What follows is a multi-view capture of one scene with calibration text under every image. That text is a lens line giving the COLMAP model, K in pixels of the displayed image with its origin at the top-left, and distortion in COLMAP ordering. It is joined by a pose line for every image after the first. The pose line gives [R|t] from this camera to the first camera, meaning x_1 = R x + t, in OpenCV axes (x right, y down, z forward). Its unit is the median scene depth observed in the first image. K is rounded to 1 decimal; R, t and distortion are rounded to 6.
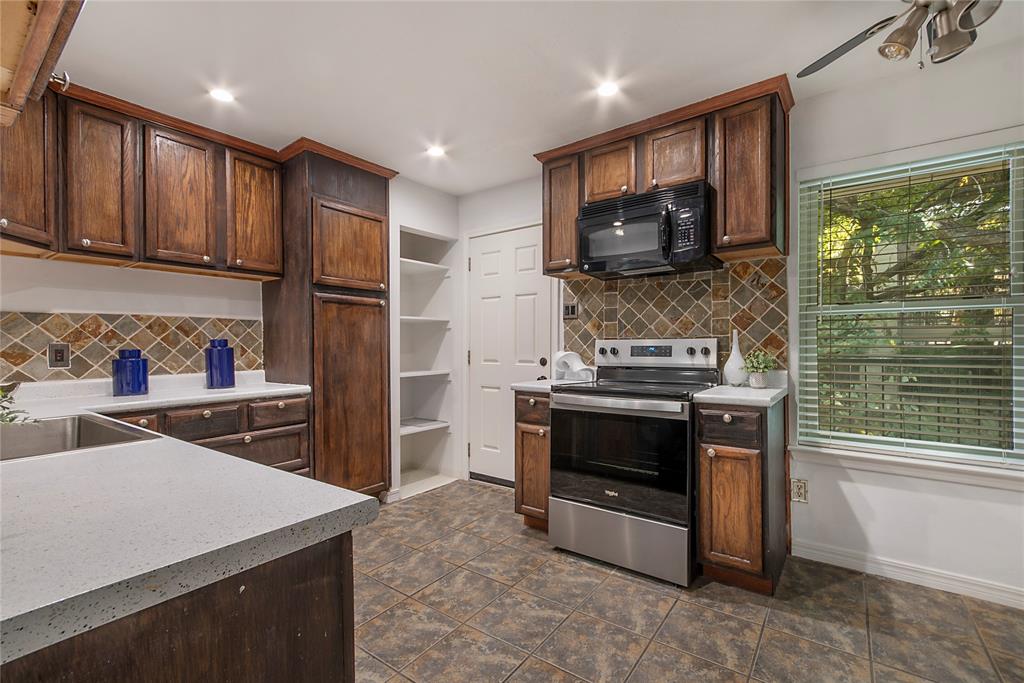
lens RADIAL K [[454.8, 0, 514.3], [0, 454.8, 346.2], [0, 0, 1]] dist [0.005192, -0.001840]
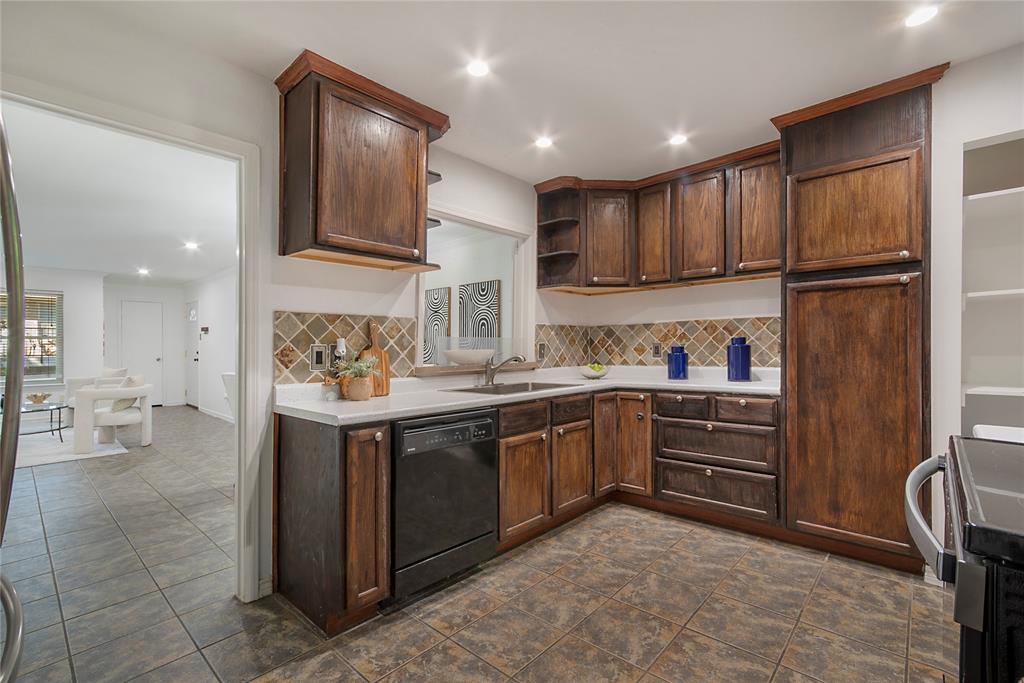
lens RADIAL K [[454.8, 0, 520.5], [0, 454.8, 347.2], [0, 0, 1]] dist [0.005192, -0.001840]
pose [[-0.097162, 0.009573, -0.995222, 0.559073], [0.011538, 0.999897, 0.008492, -0.007943], [0.995202, -0.010658, -0.097263, 0.631400]]
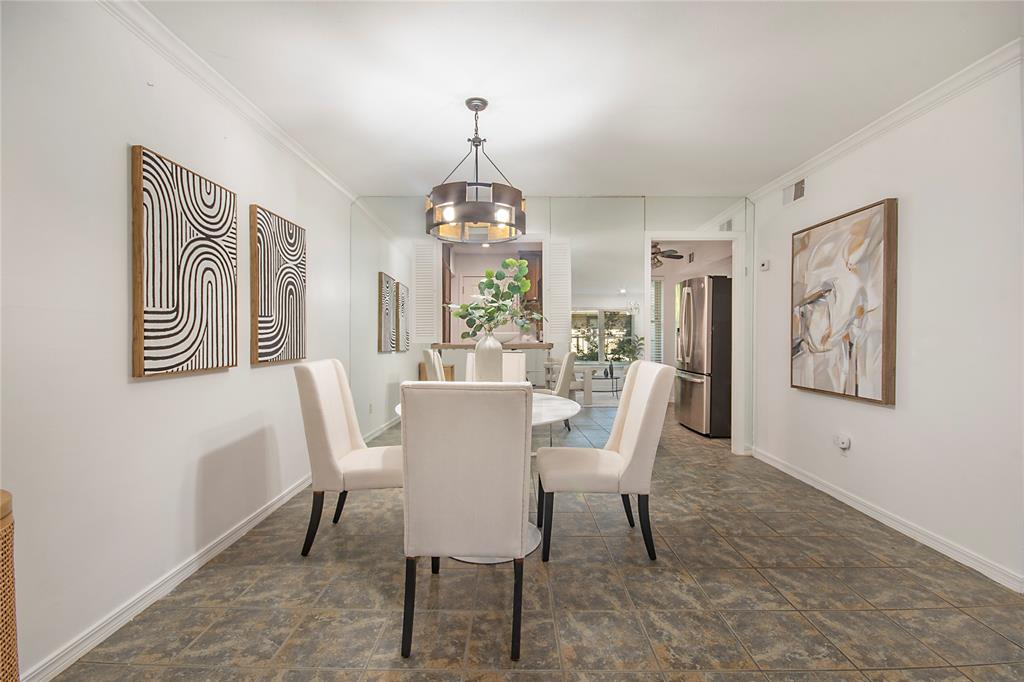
lens RADIAL K [[454.8, 0, 518.1], [0, 454.8, 337.7], [0, 0, 1]] dist [0.005192, -0.001840]
pose [[0.801967, 0.002968, 0.597361, -1.613804], [-0.004722, 0.999988, 0.001370, 0.023924], [-0.597350, -0.003919, 0.801971, -1.030025]]
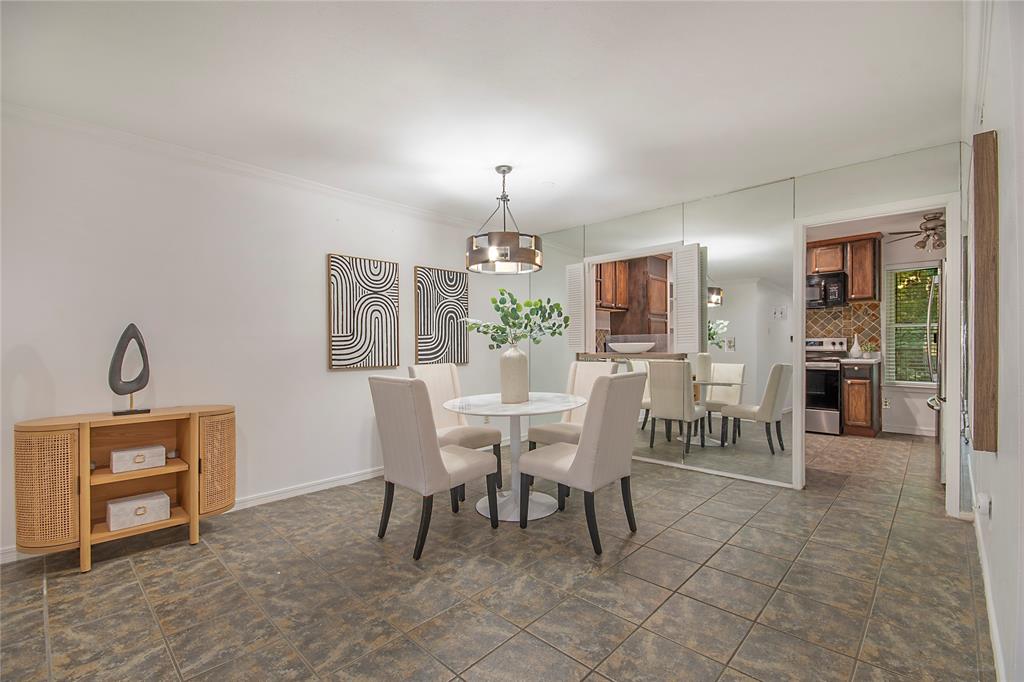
lens RADIAL K [[454.8, 0, 516.0], [0, 454.8, 348.2], [0, 0, 1]] dist [0.005192, -0.001840]
pose [[0.993017, -0.001612, -0.117958, -0.922134], [0.002324, 0.999980, 0.005902, 0.017032], [0.117947, -0.006135, 0.993001, -1.449804]]
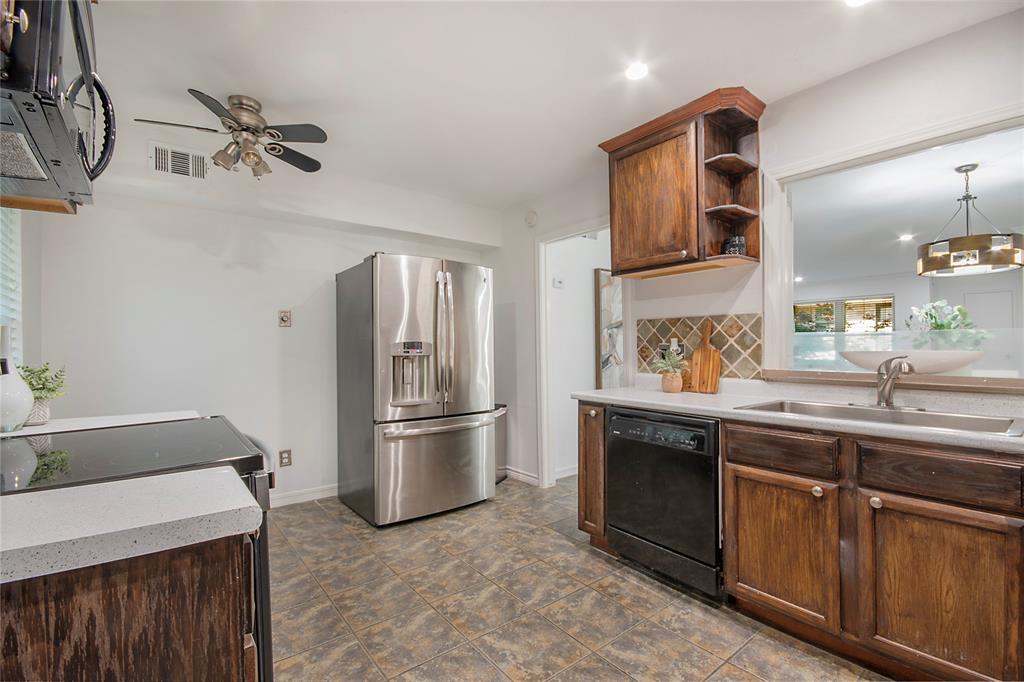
lens RADIAL K [[454.8, 0, 509.1], [0, 454.8, 345.2], [0, 0, 1]] dist [0.005192, -0.001840]
pose [[-0.965402, 0.012314, 0.260475, -0.222872], [0.011044, 0.999919, -0.006338, -0.003561], [-0.260531, -0.003242, -0.965460, 1.323414]]
